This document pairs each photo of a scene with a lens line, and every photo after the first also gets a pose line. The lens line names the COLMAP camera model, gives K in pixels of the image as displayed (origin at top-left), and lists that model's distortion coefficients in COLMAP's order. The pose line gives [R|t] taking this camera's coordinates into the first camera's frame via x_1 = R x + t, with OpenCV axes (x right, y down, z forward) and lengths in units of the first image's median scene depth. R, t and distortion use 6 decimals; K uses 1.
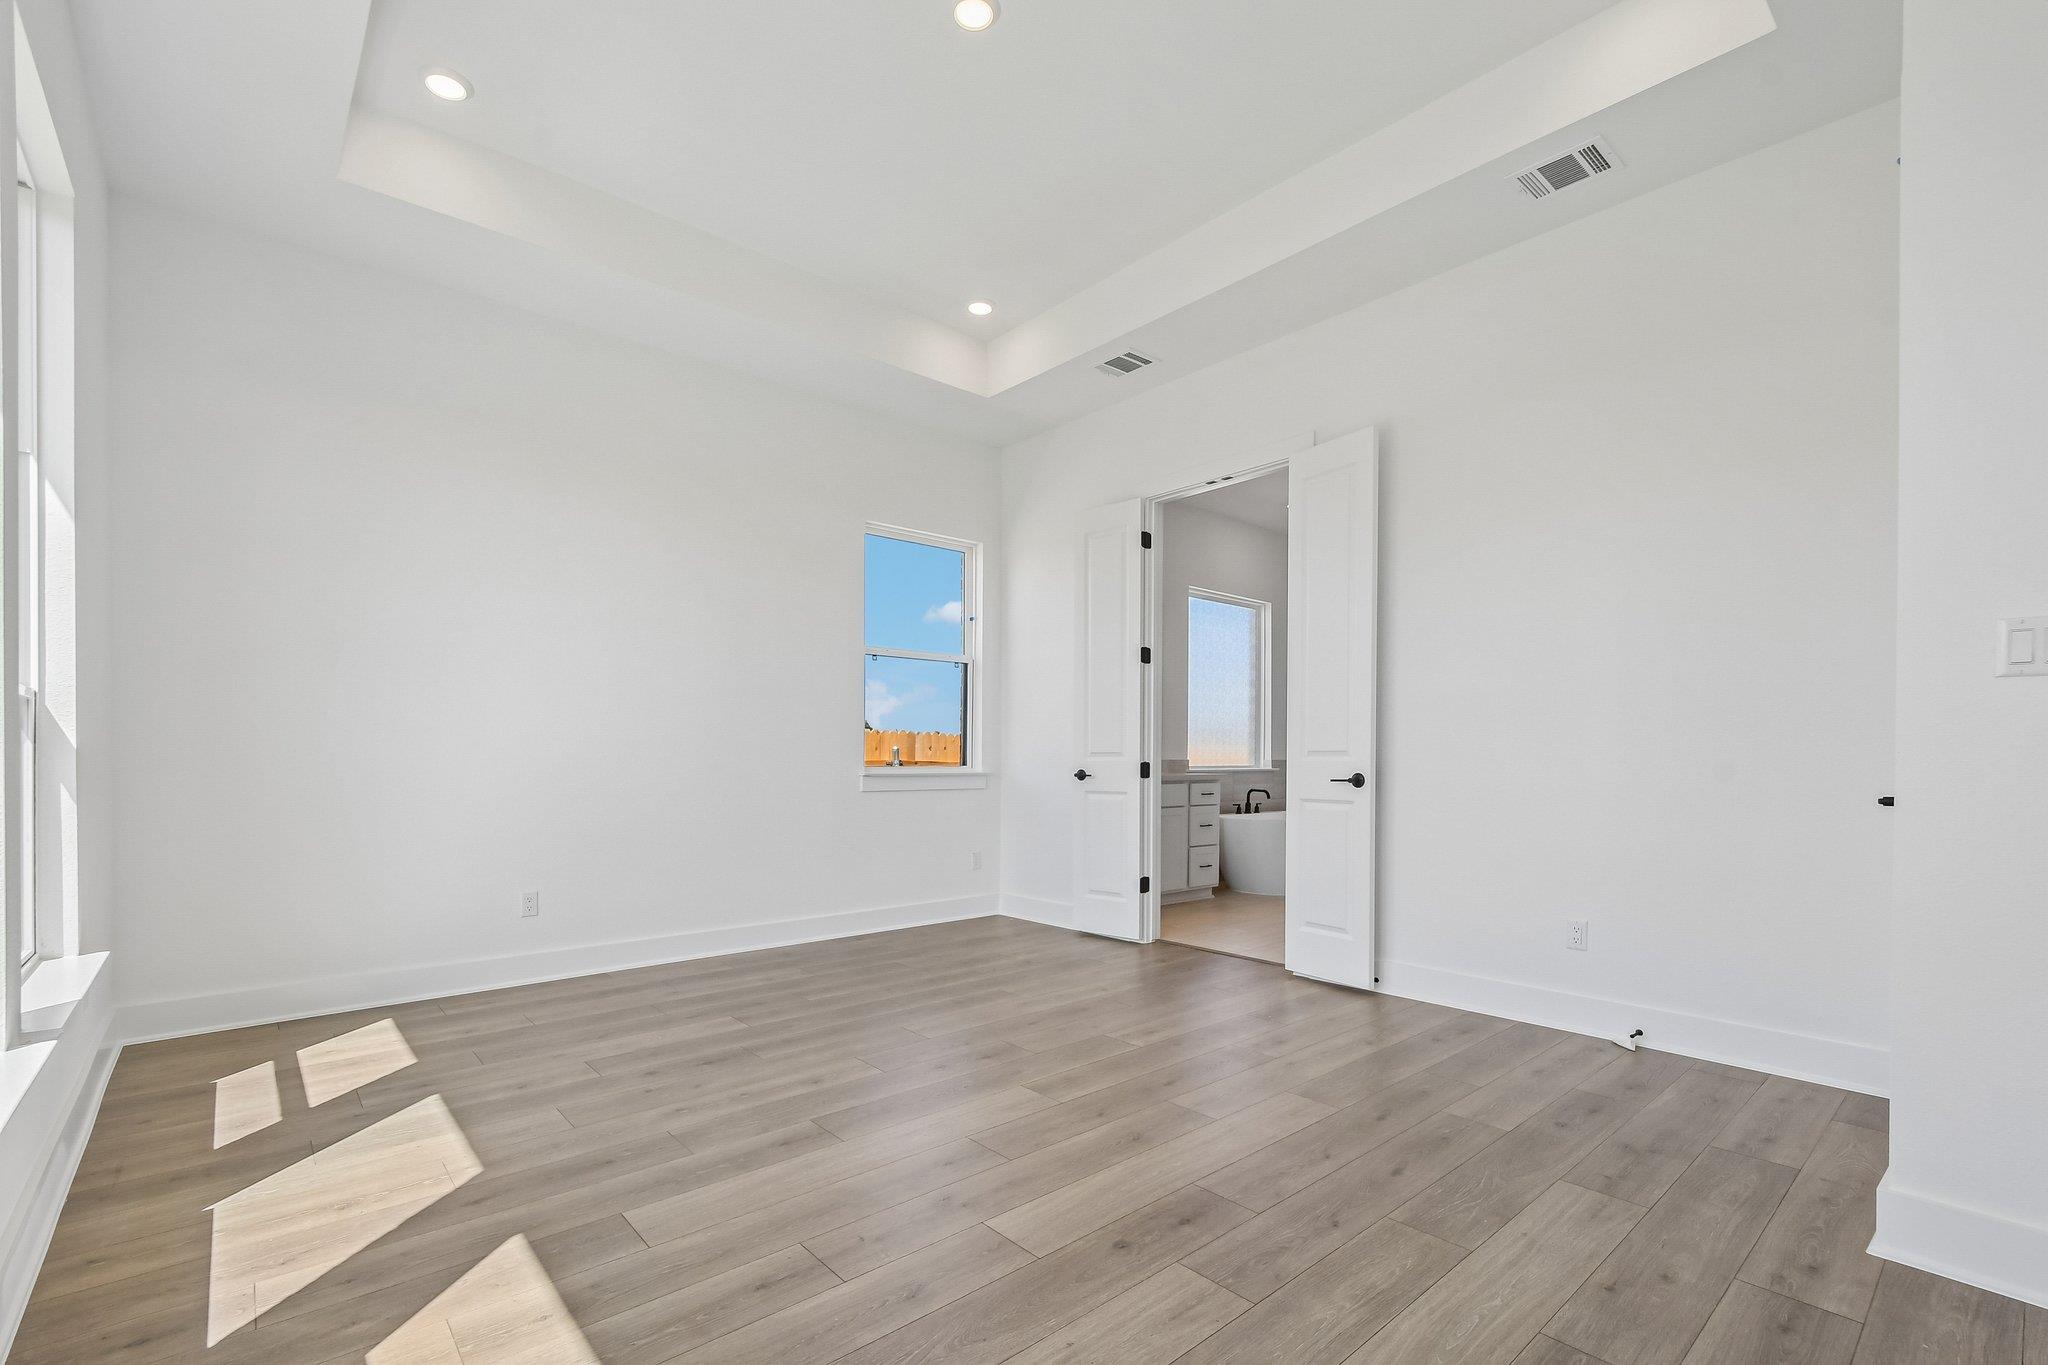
lens RADIAL K [[903.8, 0, 1012.8], [0, 903.8, 767.9], [0, 0, 1]] dist [0.000649, -0.001423]
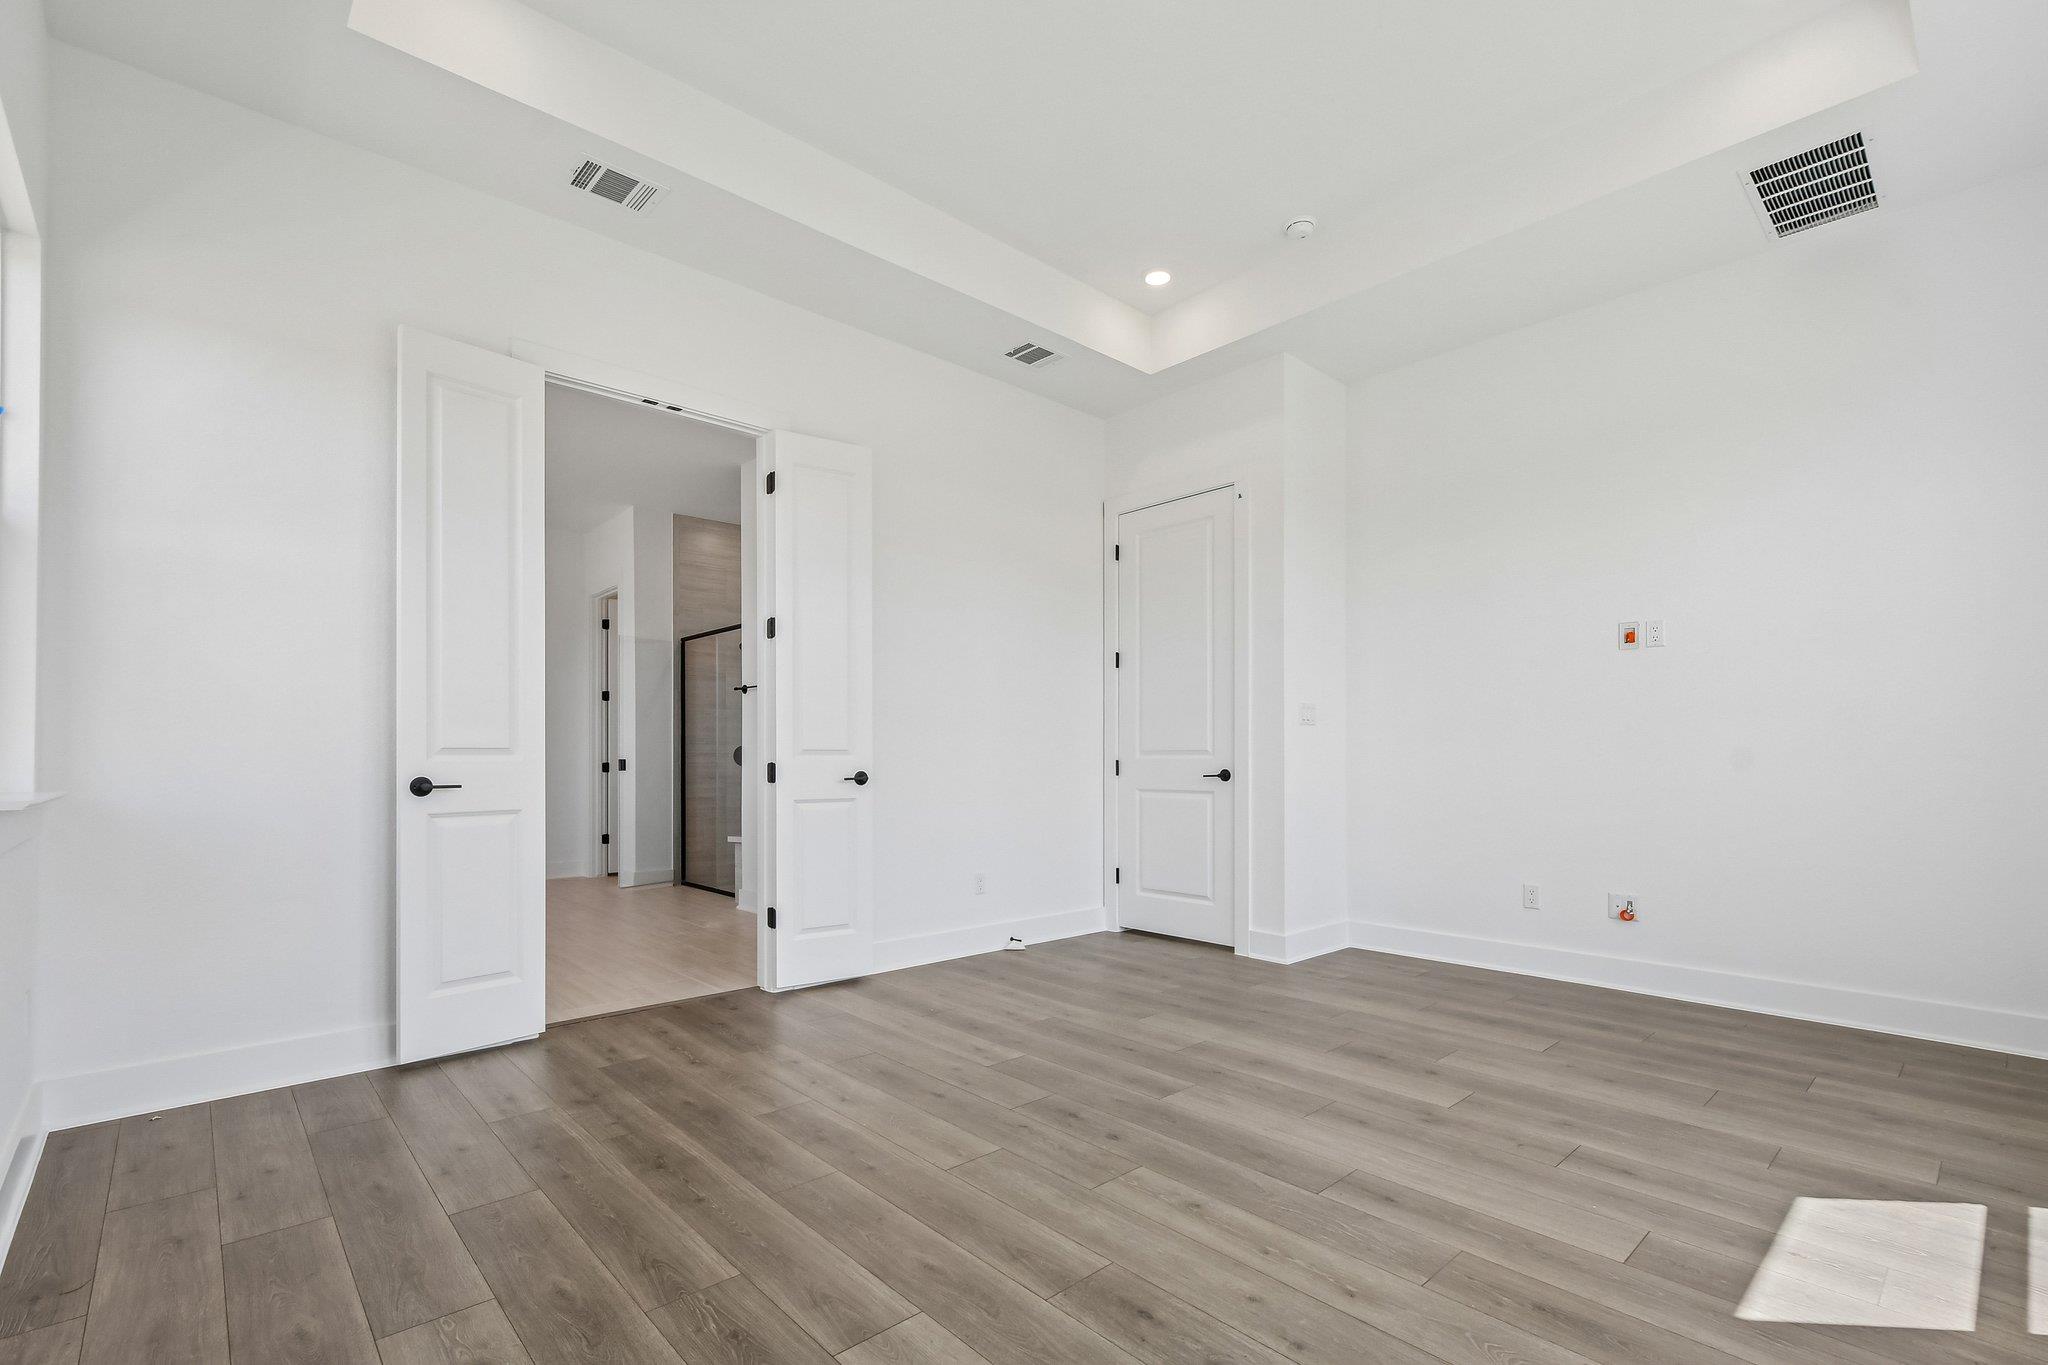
lens RADIAL K [[919.6, 0, 1031.1], [0, 919.6, 756.7], [0, 0, 1]] dist [-0.002813, -0.001494]
pose [[-0.030944, -0.000652, 0.999521, -0.667468], [0.014098, 0.999900, 0.001089, -0.008789], [-0.999422, 0.014125, -0.030932, 0.811506]]
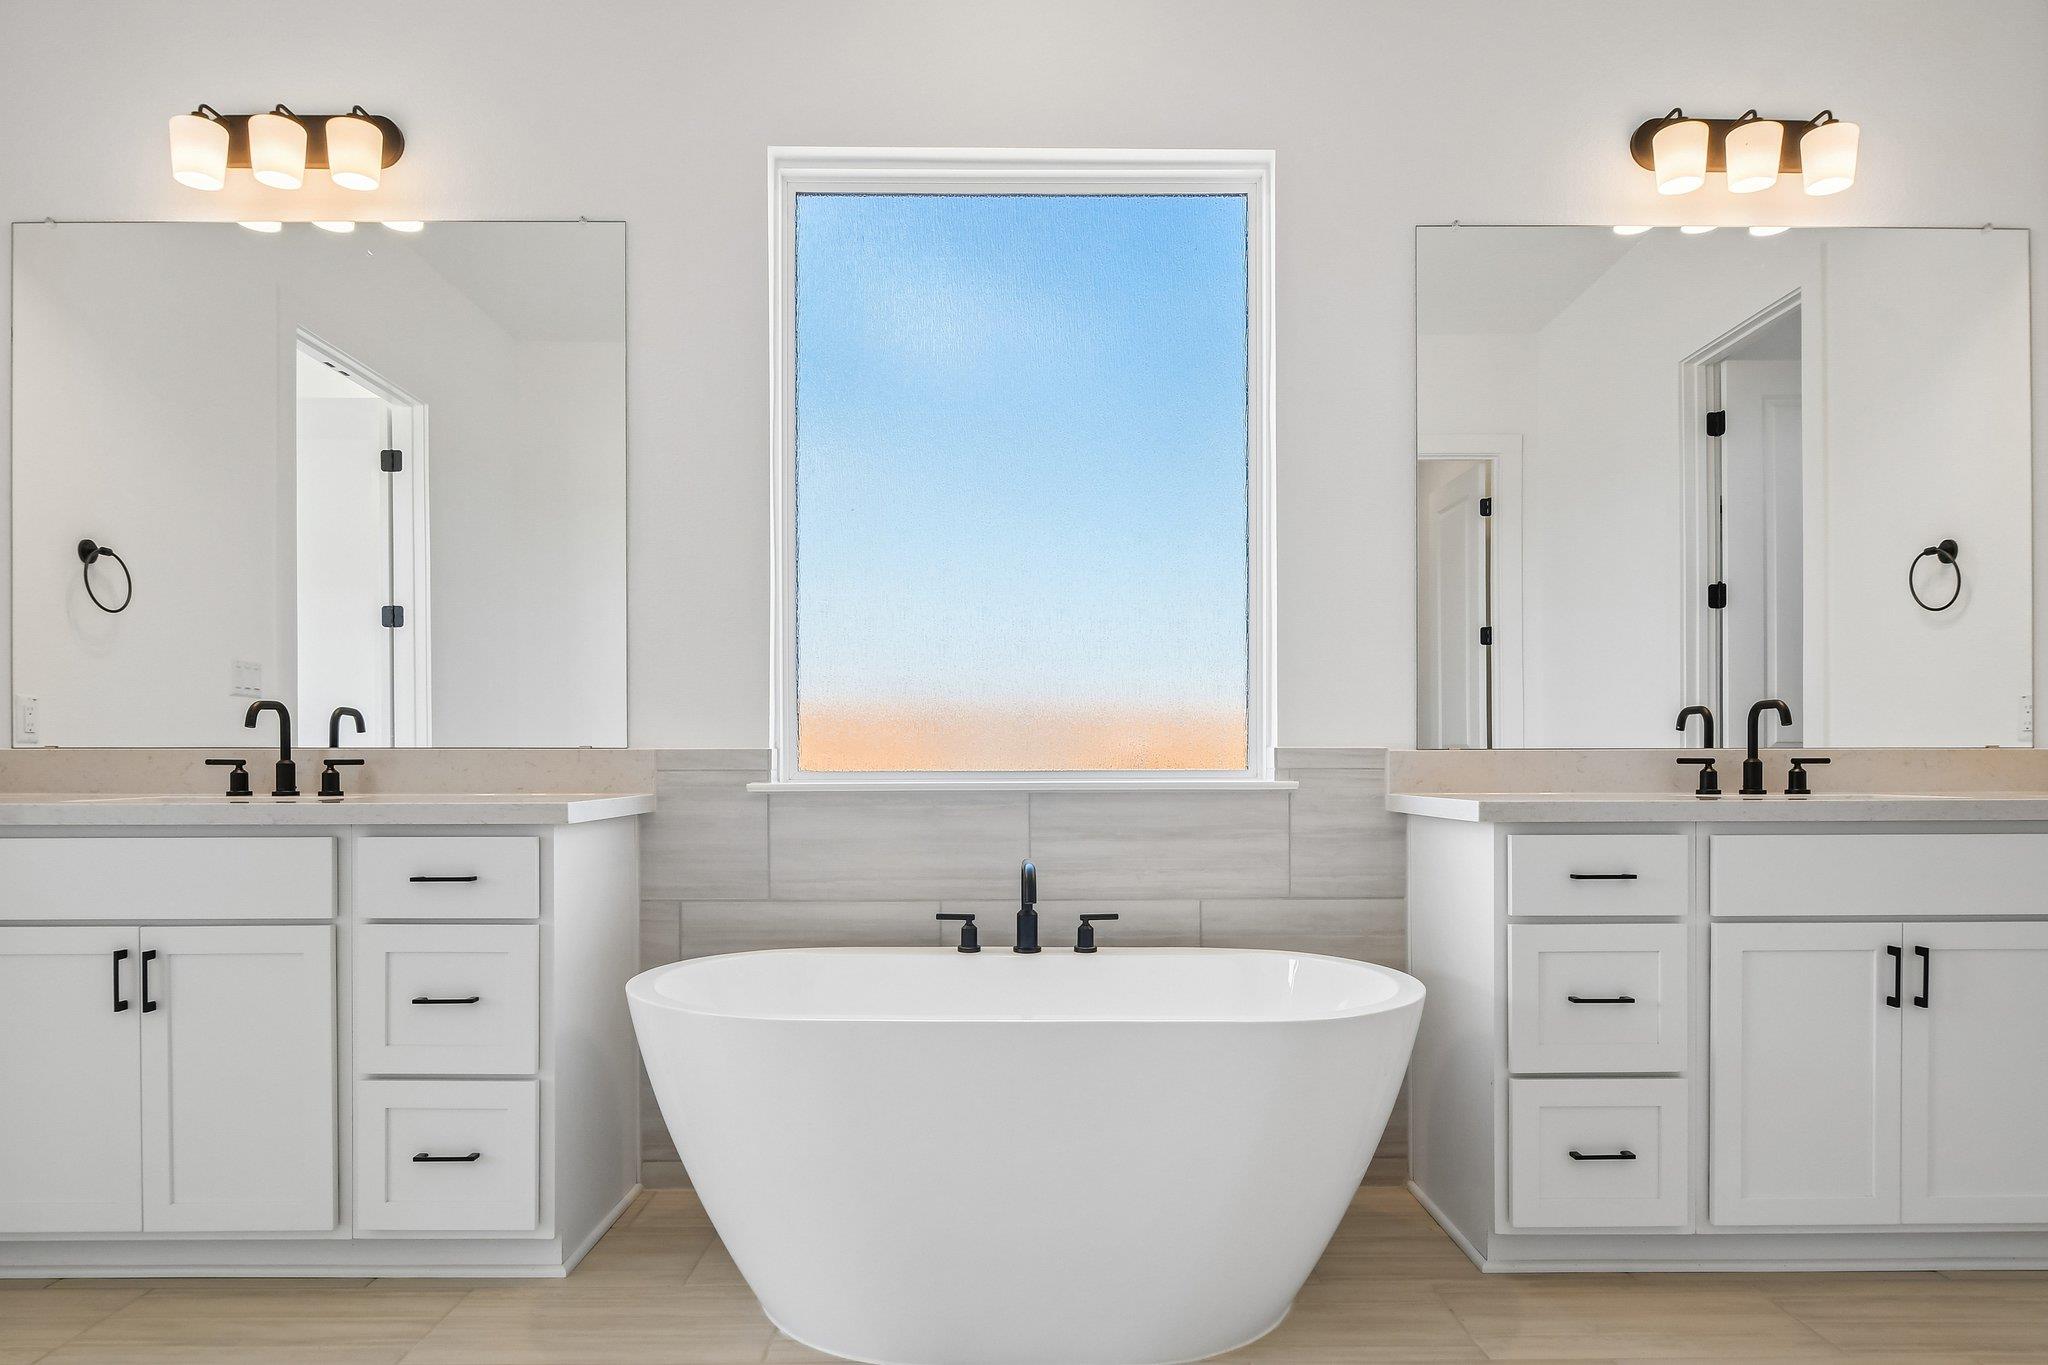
lens RADIAL K [[1254.7, 0, 1023.7], [0, 1254.7, 762.8], [0, 0, 1]] dist [-0.002272, -0.000647]
pose [[0.754725, -0.002109, -0.656038, 0.934106], [-0.003898, 0.999963, -0.007699, -0.003404], [0.656029, 0.008368, 0.754689, 1.355421]]
